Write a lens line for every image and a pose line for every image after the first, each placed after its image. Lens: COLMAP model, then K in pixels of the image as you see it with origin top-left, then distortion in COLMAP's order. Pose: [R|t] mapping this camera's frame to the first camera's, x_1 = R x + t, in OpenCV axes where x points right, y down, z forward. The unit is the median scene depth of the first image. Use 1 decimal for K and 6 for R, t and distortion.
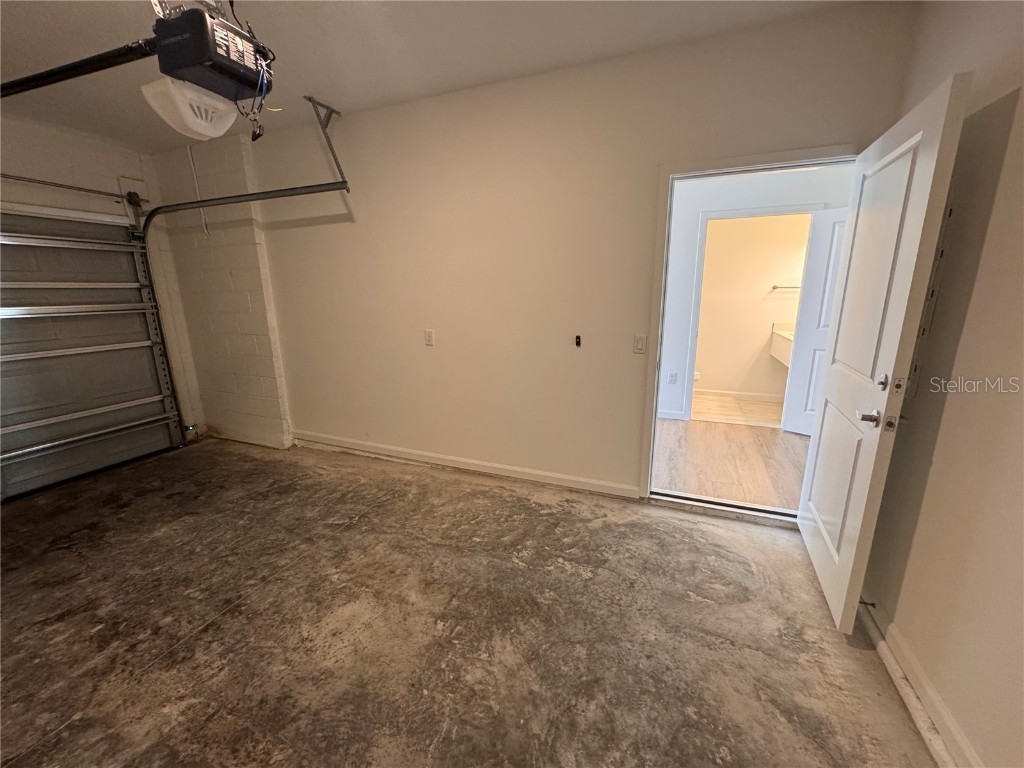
lens RADIAL K [[409.3, 0, 511.1], [0, 409.3, 383.5], [0, 0, 1]] dist [-0.001676, -0.000133]
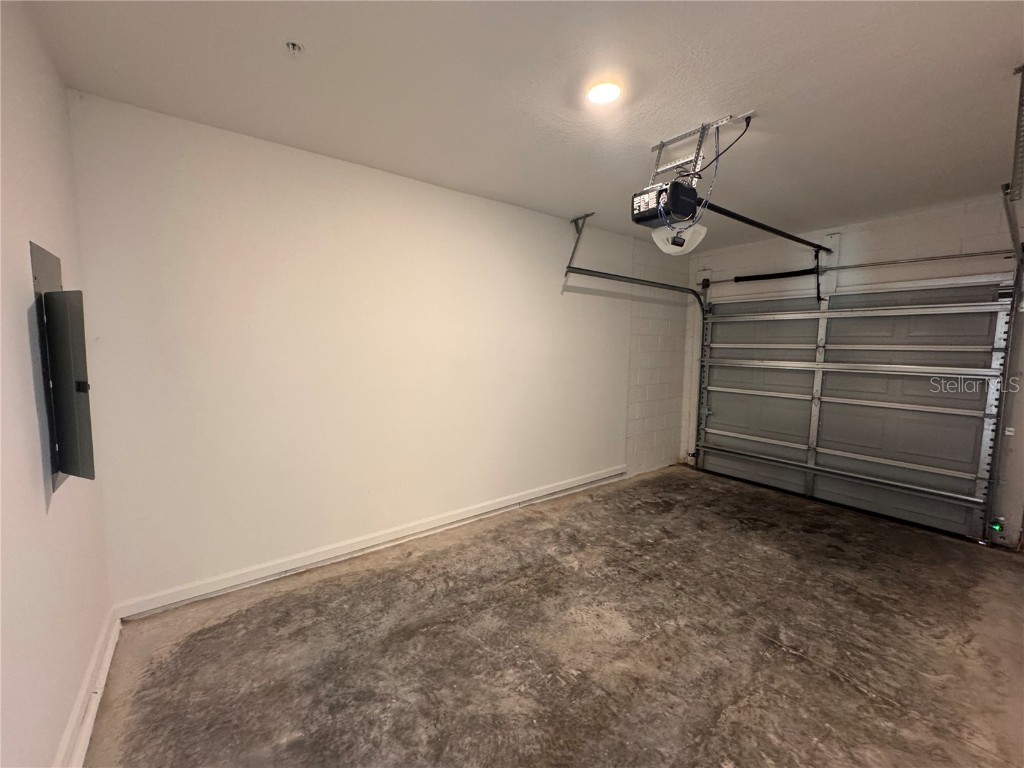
lens RADIAL K [[409.3, 0, 511.1], [0, 409.3, 383.5], [0, 0, 1]] dist [-0.001676, -0.000133]
pose [[-0.511082, 0.088264, -0.854988, 0.683639], [-0.198728, 0.955628, 0.217446, -0.287684], [0.836243, 0.281042, -0.470864, 1.064111]]
